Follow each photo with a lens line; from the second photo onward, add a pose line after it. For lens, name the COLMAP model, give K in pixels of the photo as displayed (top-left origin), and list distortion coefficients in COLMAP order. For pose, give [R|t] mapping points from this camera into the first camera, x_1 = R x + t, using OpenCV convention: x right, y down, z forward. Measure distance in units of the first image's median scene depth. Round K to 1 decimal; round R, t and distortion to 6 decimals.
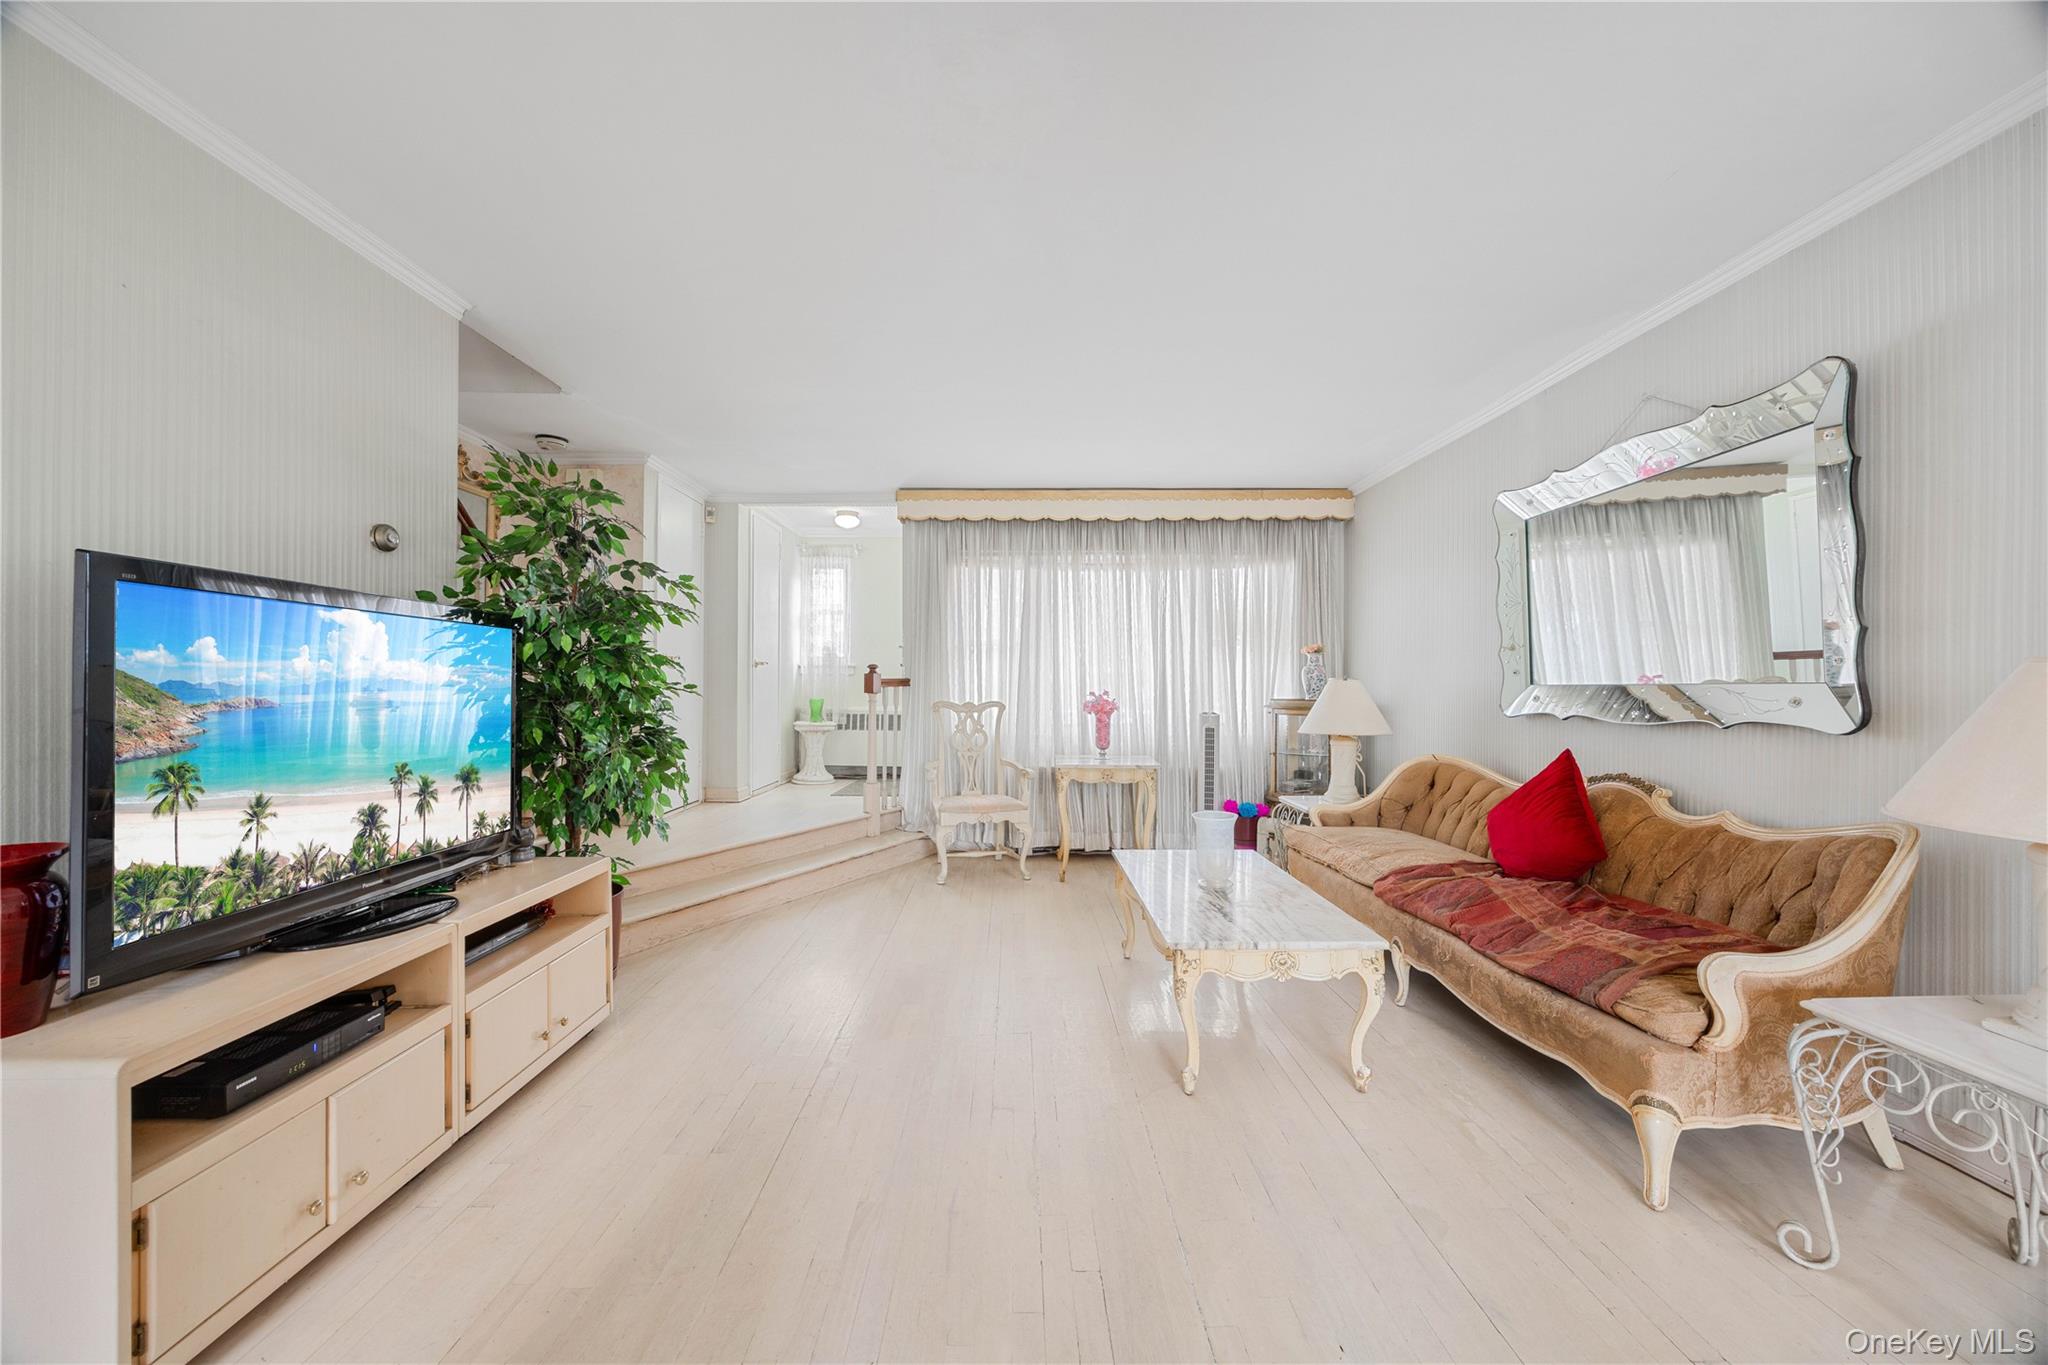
lens RADIAL K [[800.3, 0, 1029.5], [0, 800.3, 691.4], [0, 0, 1]] dist [-0.042613, 0.071929]
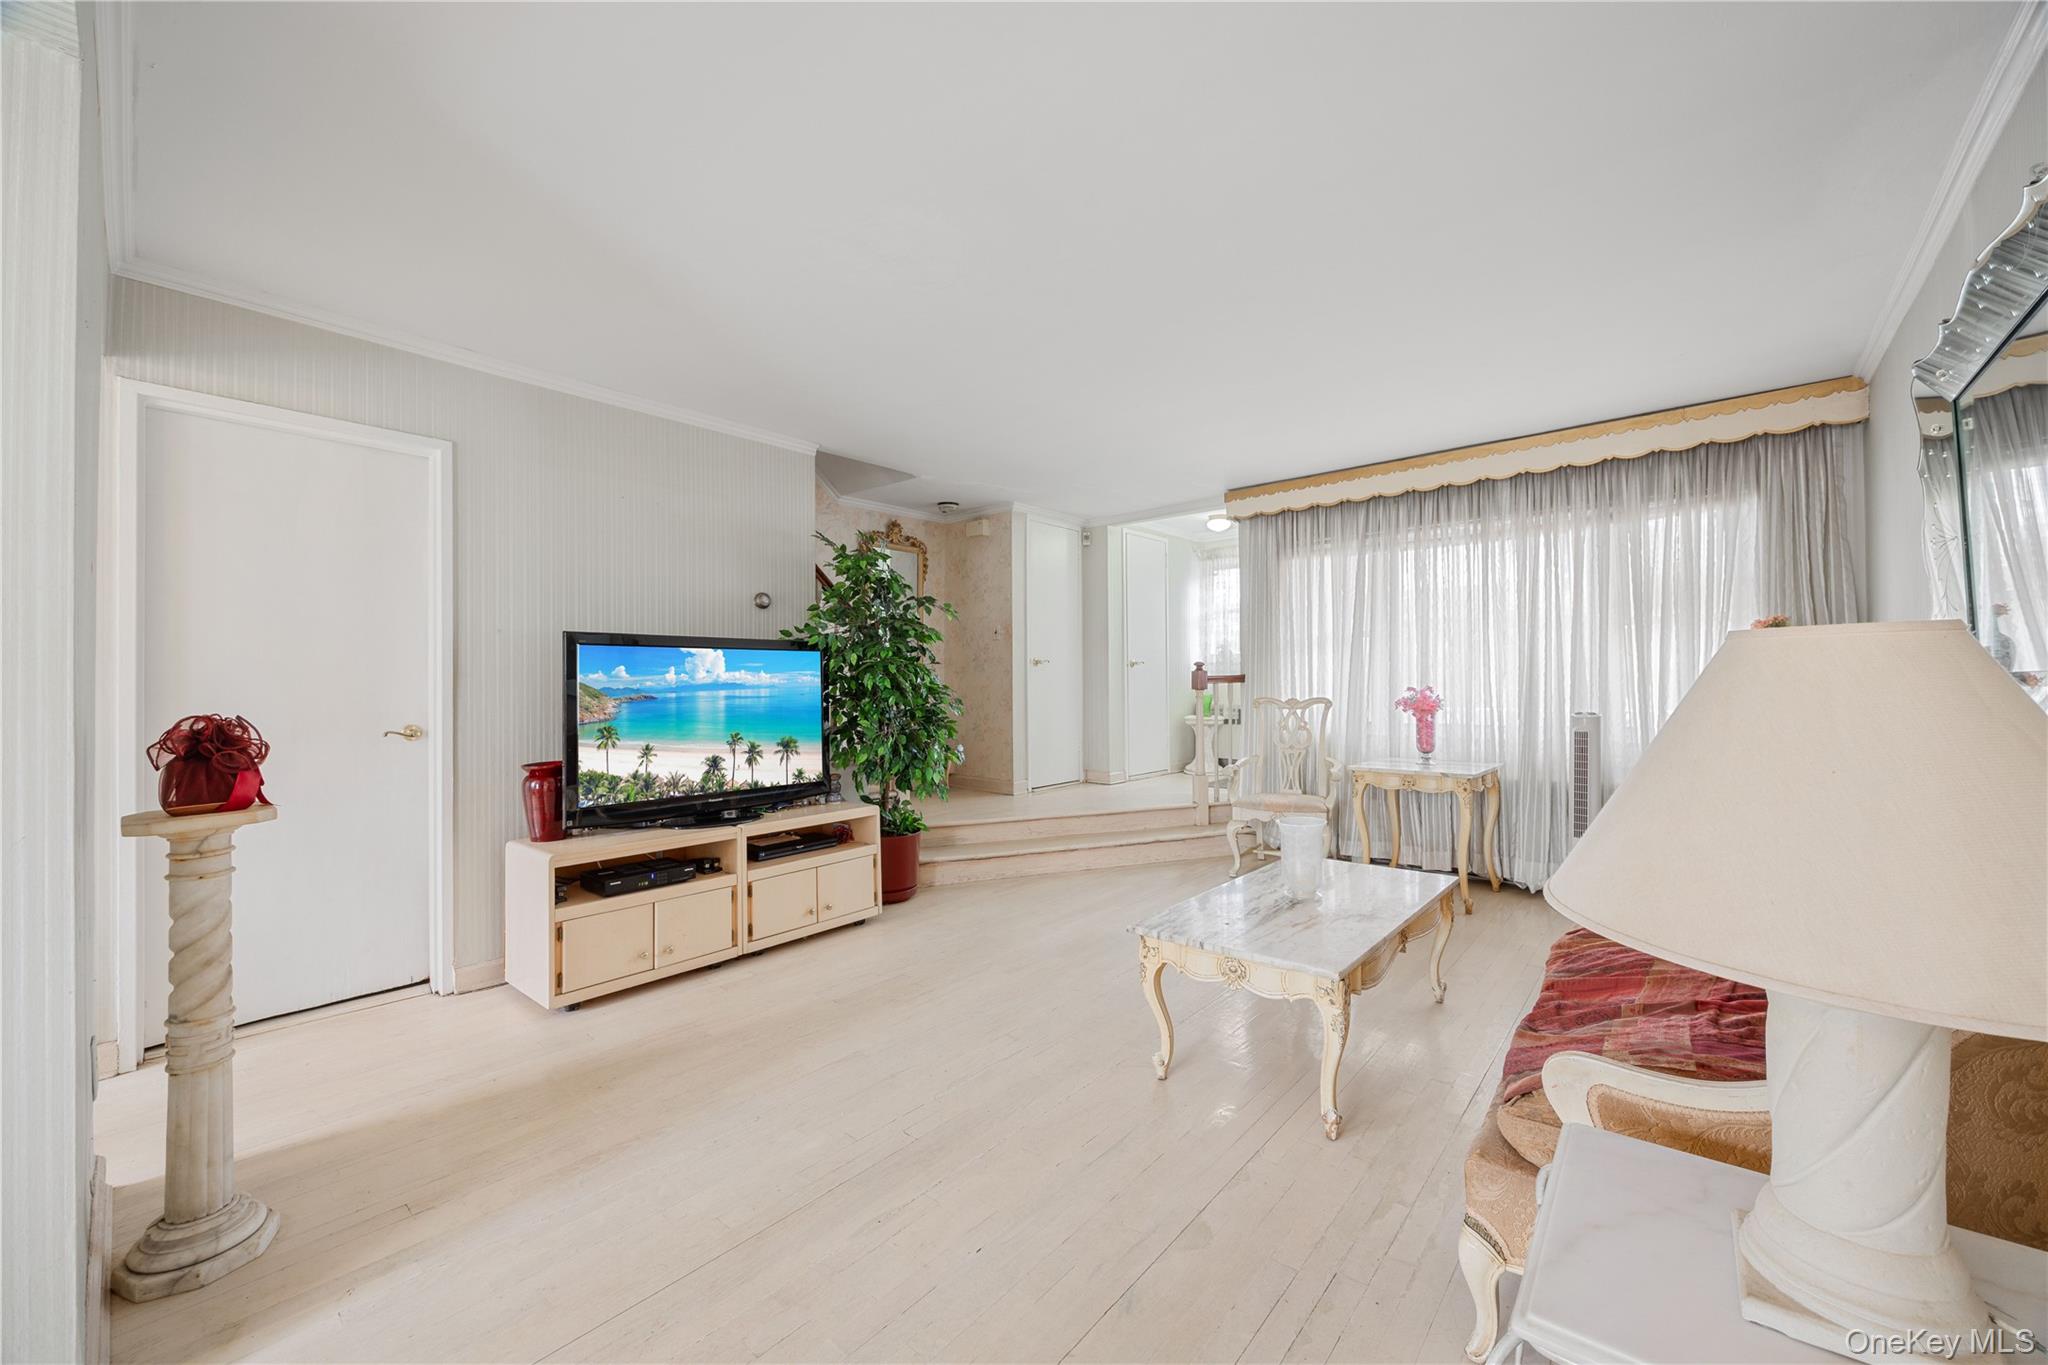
lens RADIAL K [[815.2, 0, 1024.0], [0, 815.2, 682.5], [0, 0, 1]] dist [-0.000913, 0.000024]
pose [[0.747241, -0.012220, -0.664440, 0.687744], [0.007677, 0.999923, -0.009757, 0.001983], [0.664508, 0.002190, 0.747278, 0.085818]]
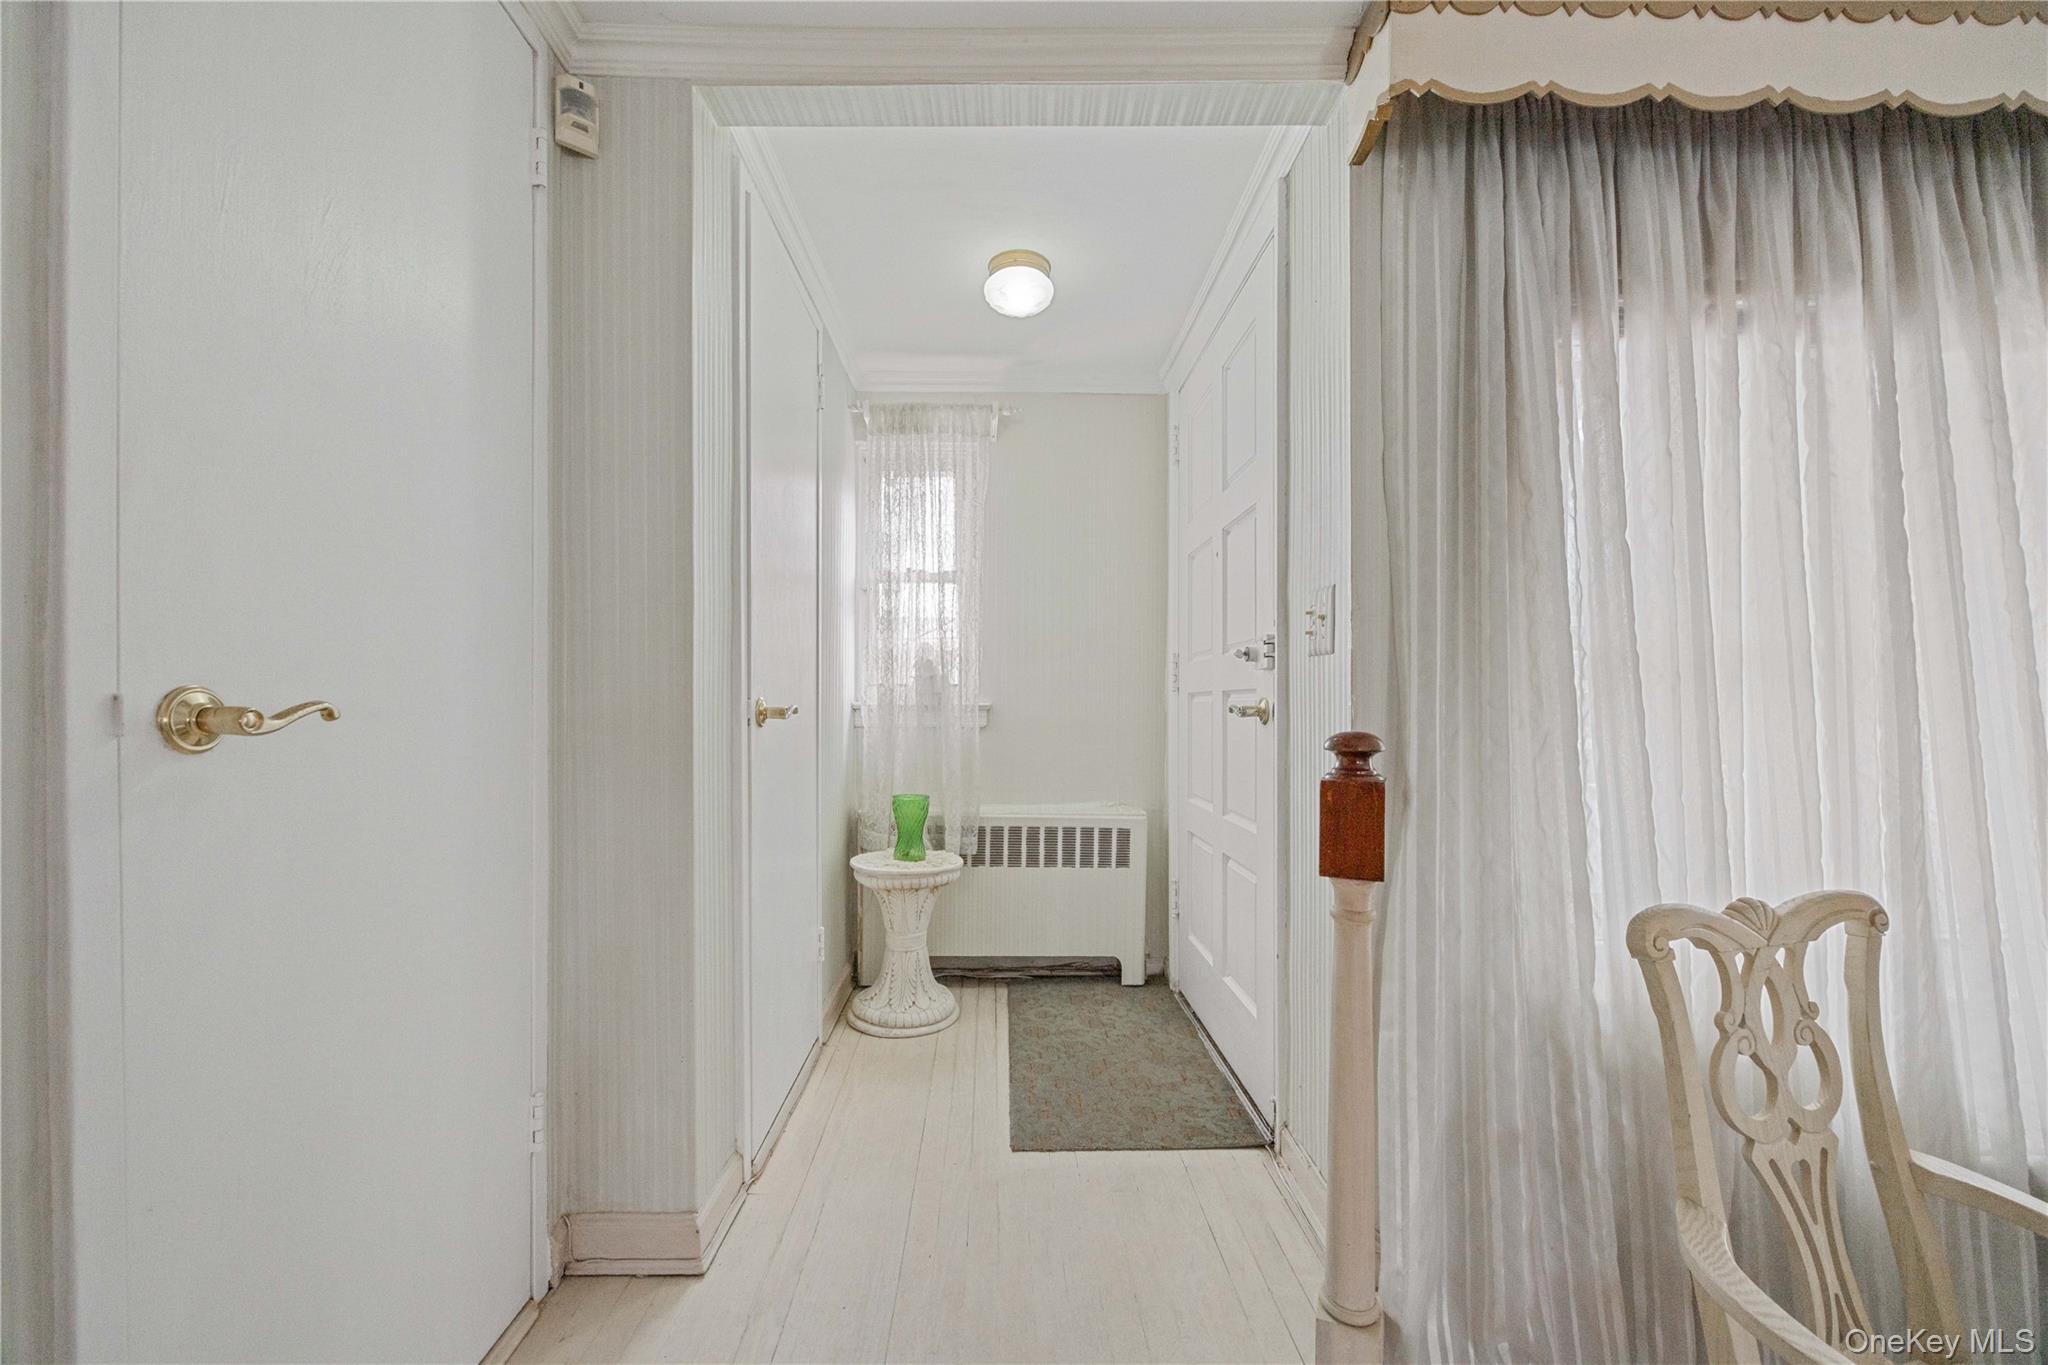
lens RADIAL K [[789.5, 0, 1019.9], [0, 789.5, 693.8], [0, 0, 1]] dist [-0.001744, 0.000080]
pose [[0.999822, -0.004030, 0.018450, -0.567281], [0.004323, 0.999865, -0.015875, -0.084075], [-0.018383, 0.015952, 0.999704, 1.597662]]
